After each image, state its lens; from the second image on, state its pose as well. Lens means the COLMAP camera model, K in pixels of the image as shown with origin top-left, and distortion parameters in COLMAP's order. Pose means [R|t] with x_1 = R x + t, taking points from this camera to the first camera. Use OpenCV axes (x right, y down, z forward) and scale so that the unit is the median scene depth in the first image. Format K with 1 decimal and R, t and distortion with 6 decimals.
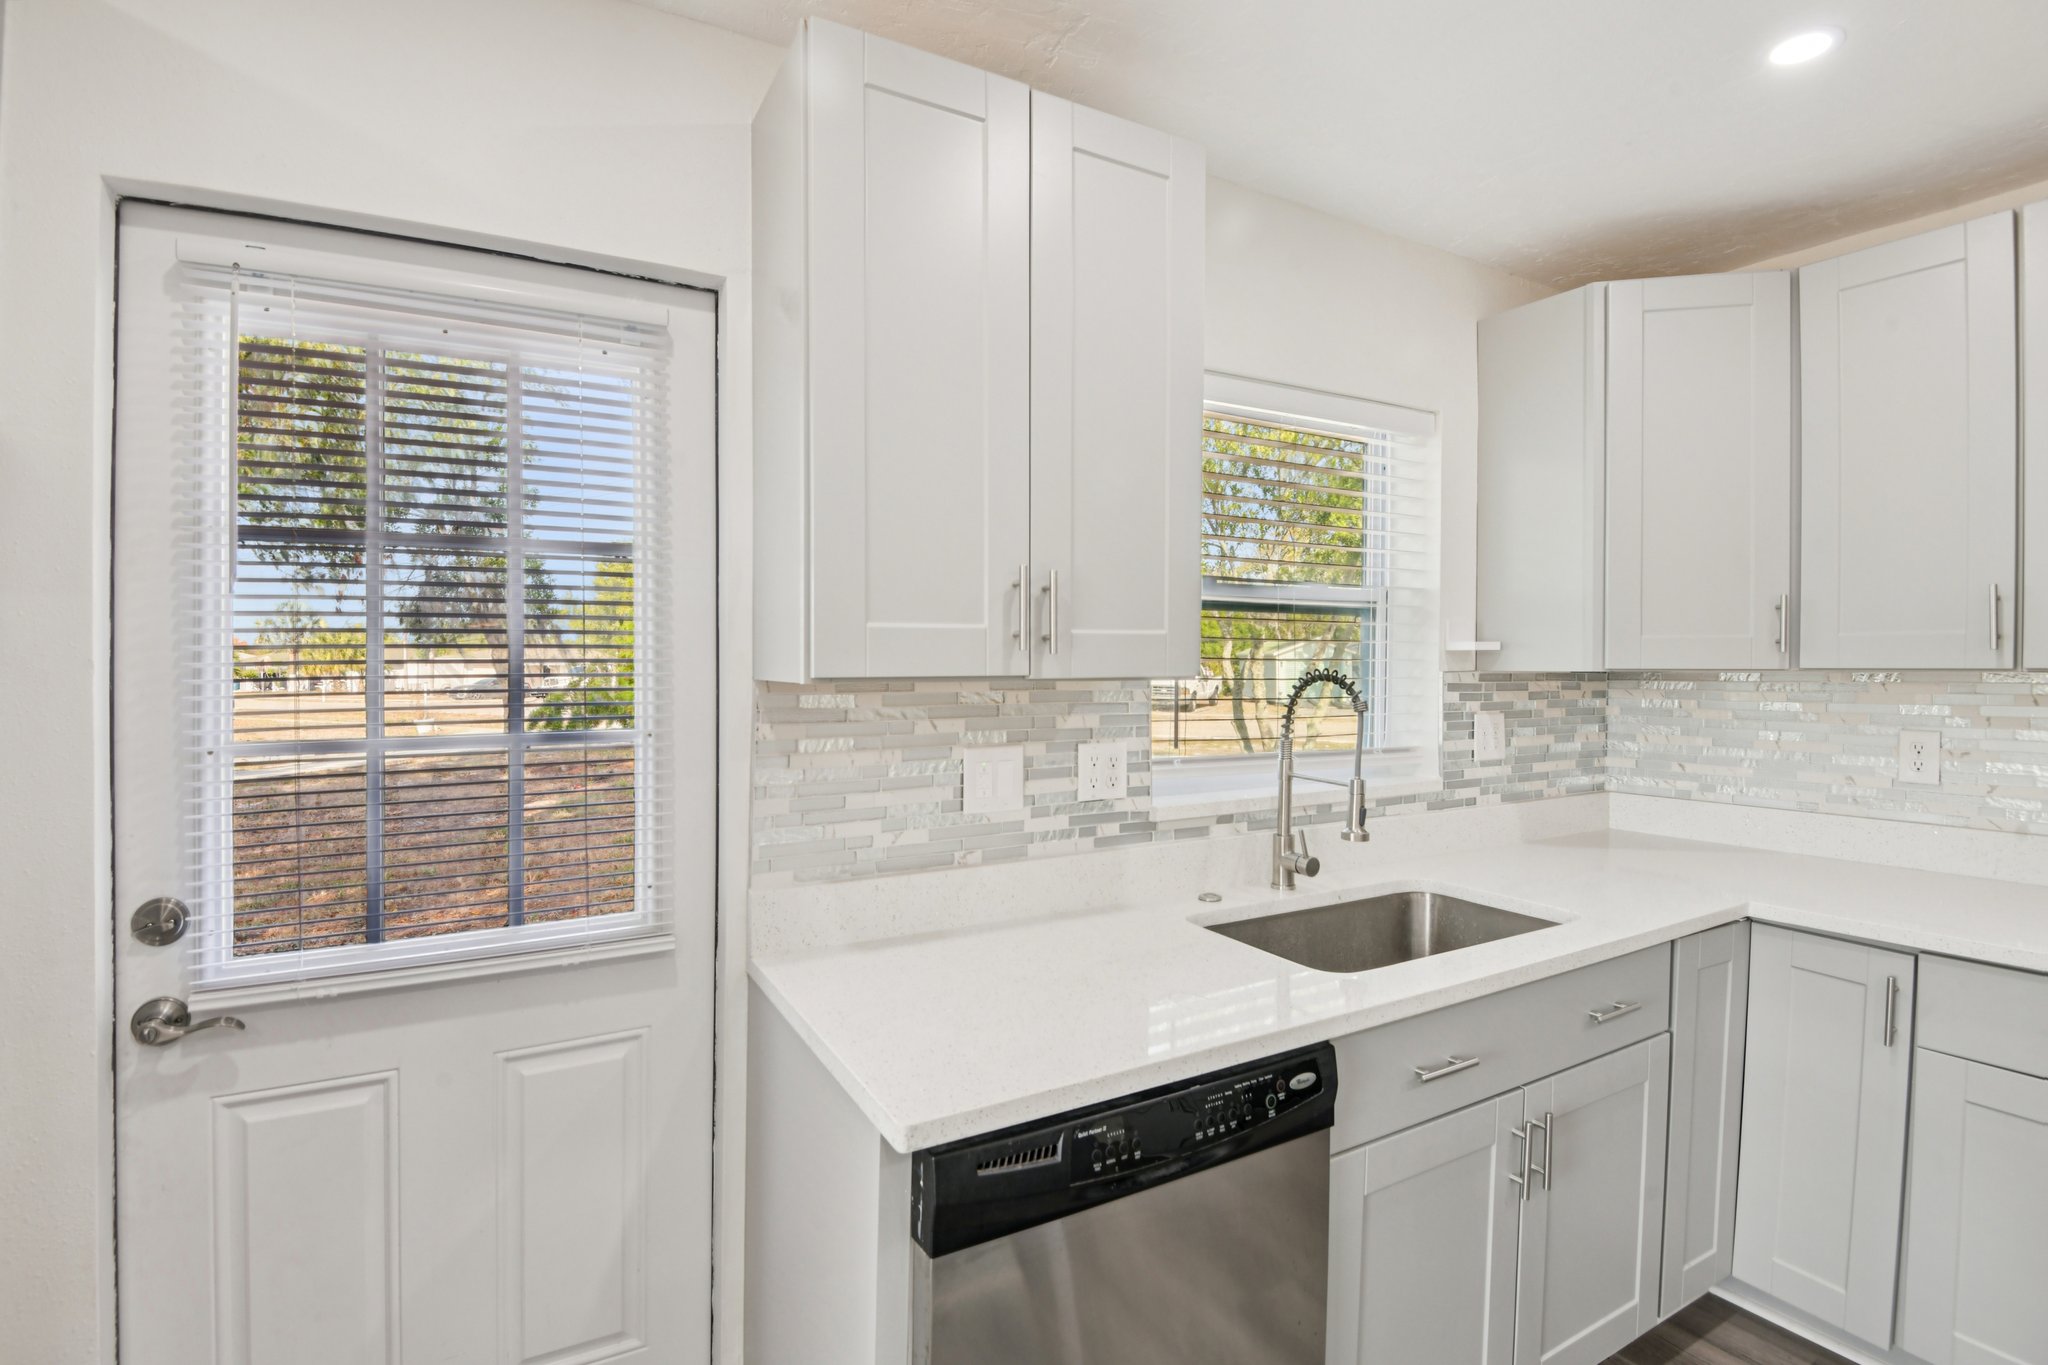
lens RADIAL K [[973.9, 0, 1028.7], [0, 973.9, 670.9], [0, 0, 1]] dist [-0.015800, -0.015960]
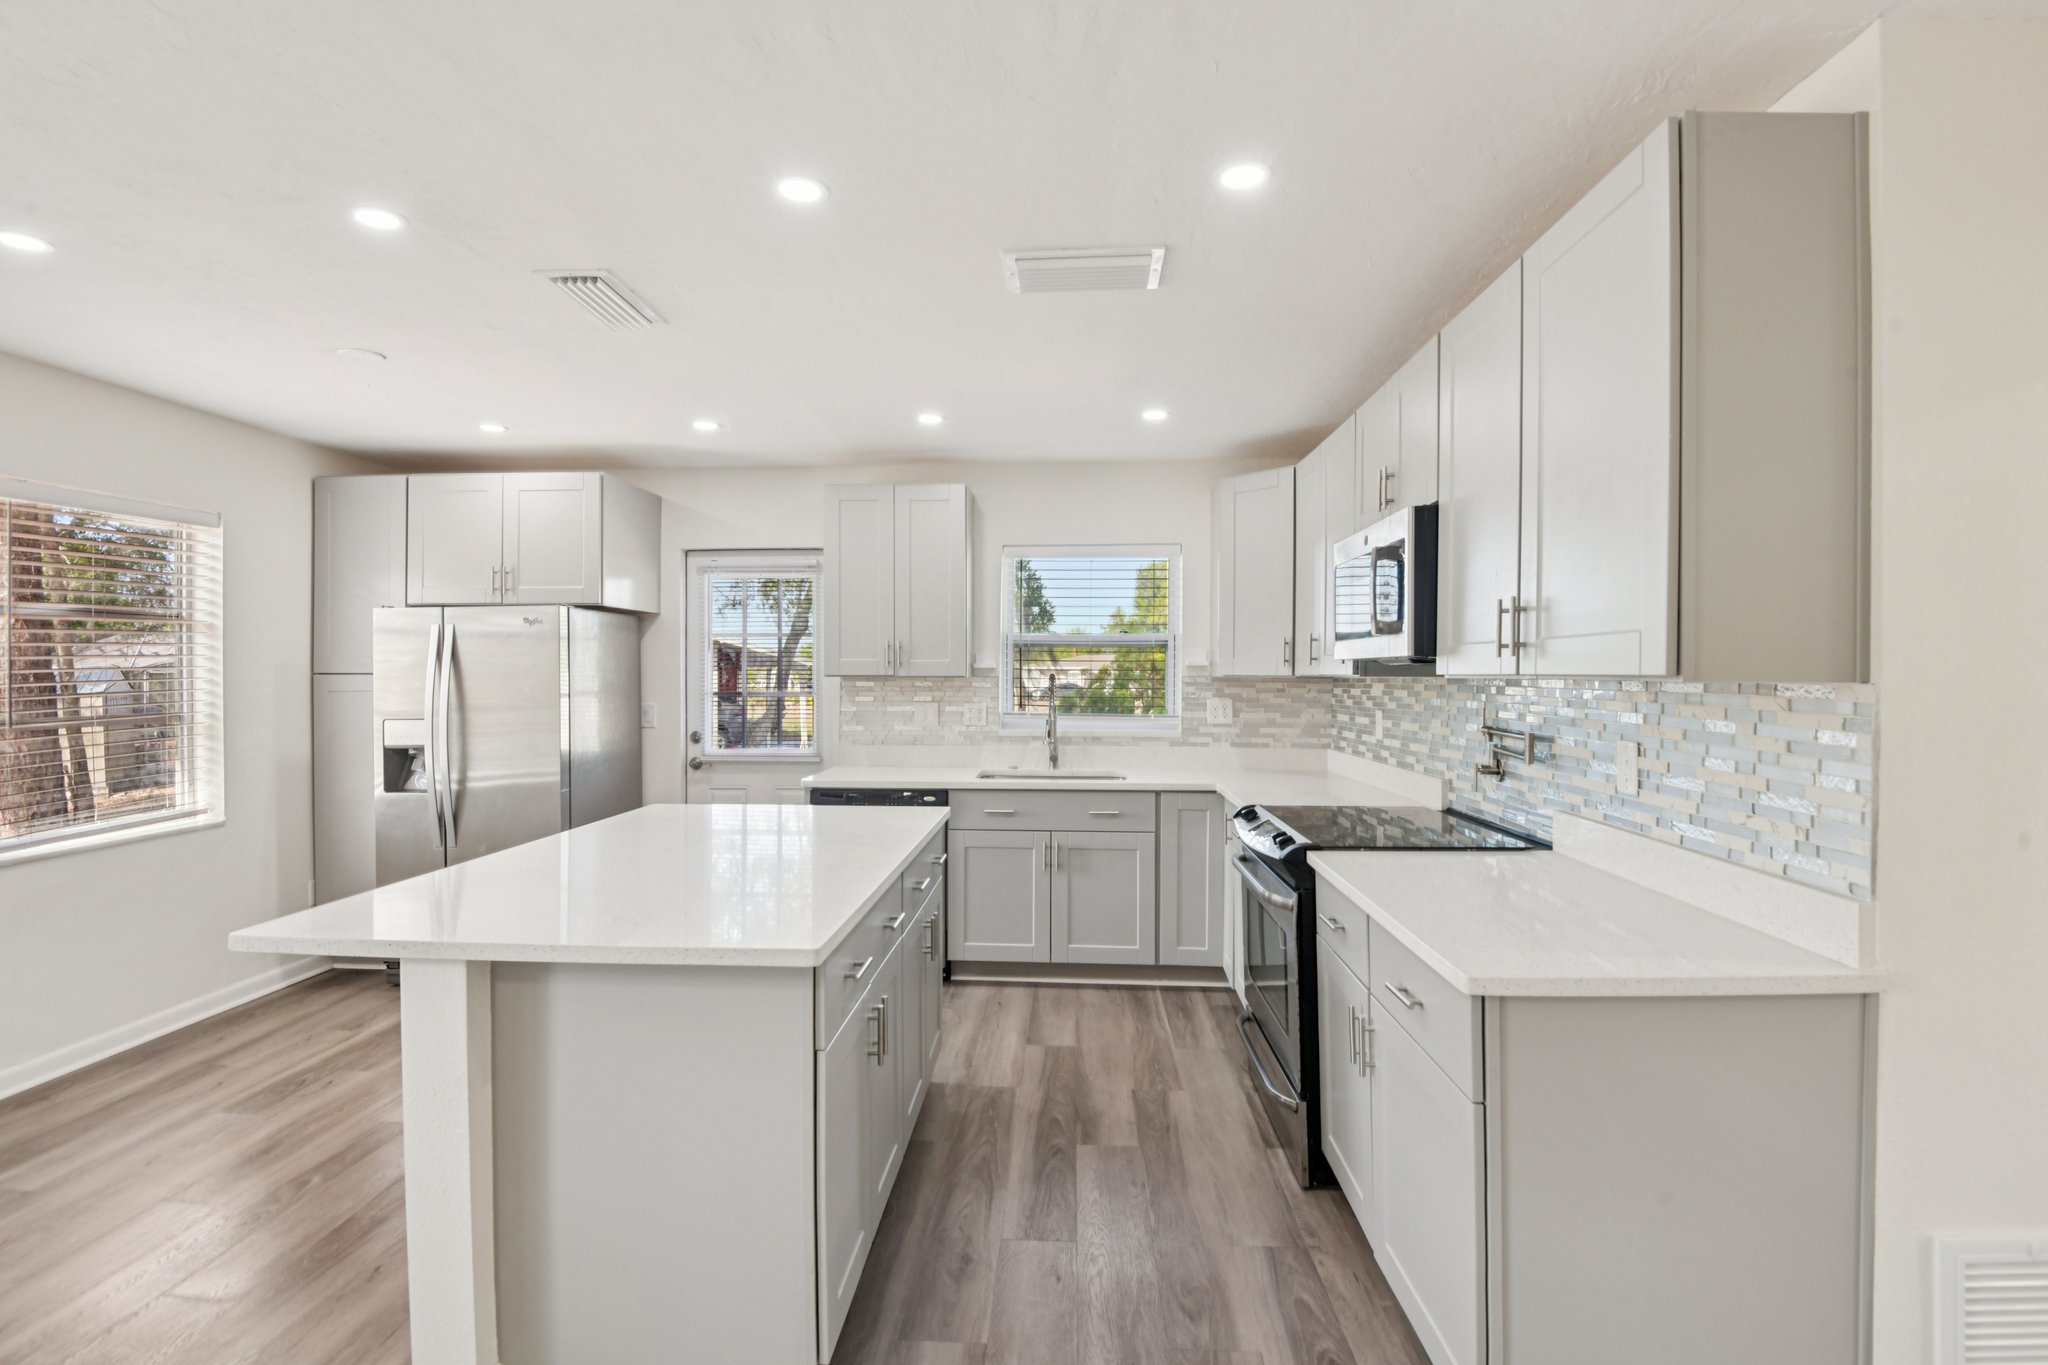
lens RADIAL K [[953.1, 0, 1024.0], [0, 953.1, 682.5], [0, 0, 1]] dist [-0.000479, -0.000283]
pose [[0.838763, 0.011674, -0.544371, 1.415523], [-0.008947, 0.999931, 0.007658, 0.000897], [0.544423, -0.001553, 0.838809, -0.935295]]
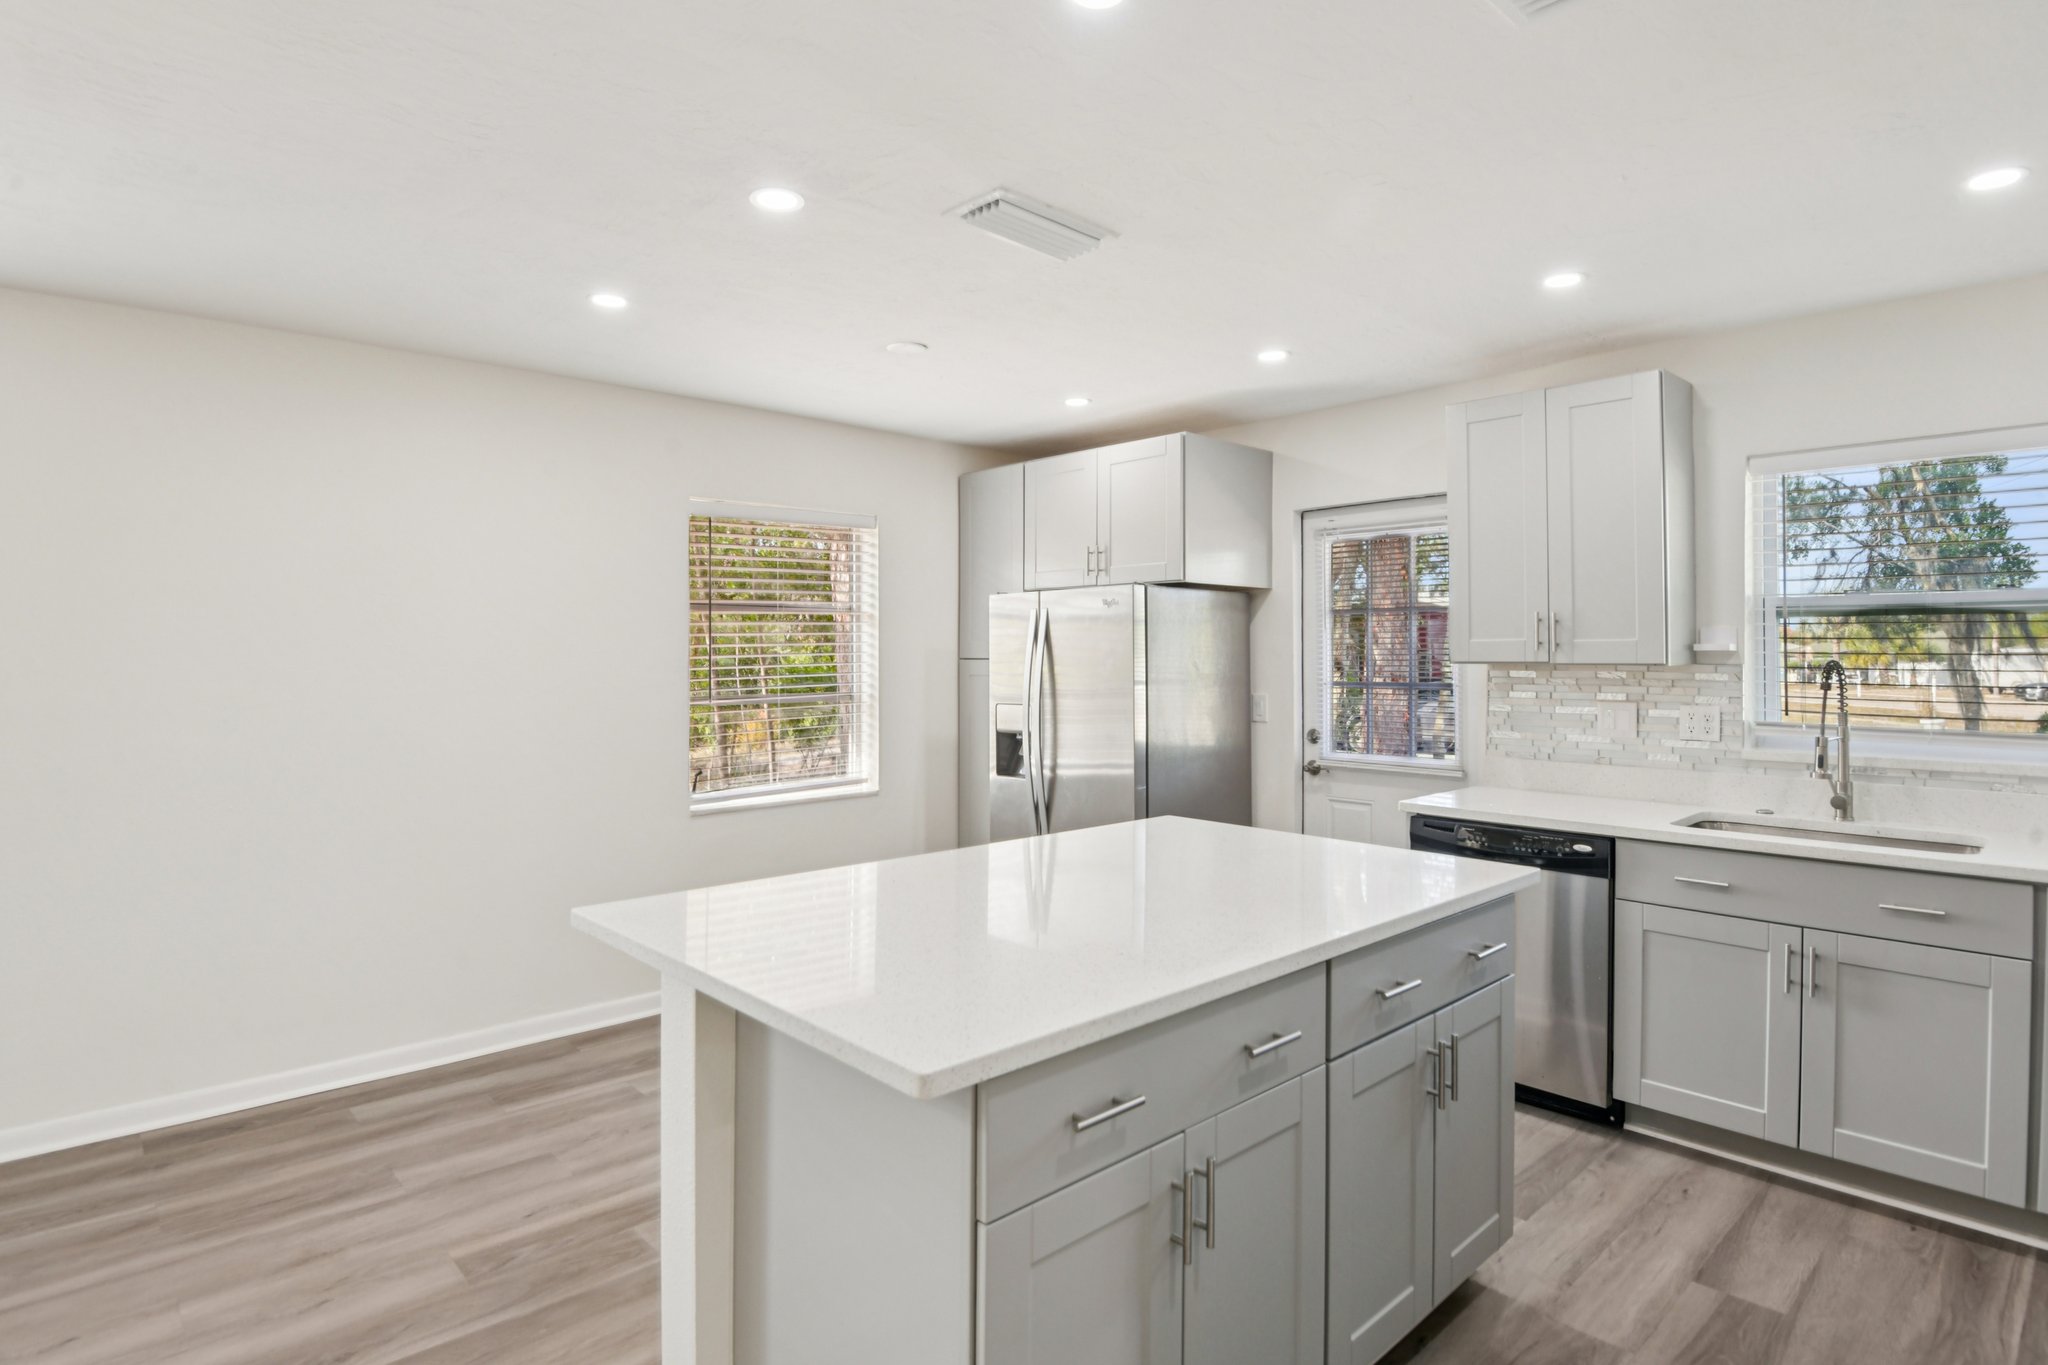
lens RADIAL K [[1067.0, 0, 1026.6], [0, 1067.0, 646.5], [0, 0, 1]] dist [0.020891, -0.030919]
pose [[0.242265, -0.002946, -0.970206, 1.434666], [-0.009239, 0.999943, -0.005343, -0.004733], [0.970166, 0.010258, 0.242224, -0.498248]]
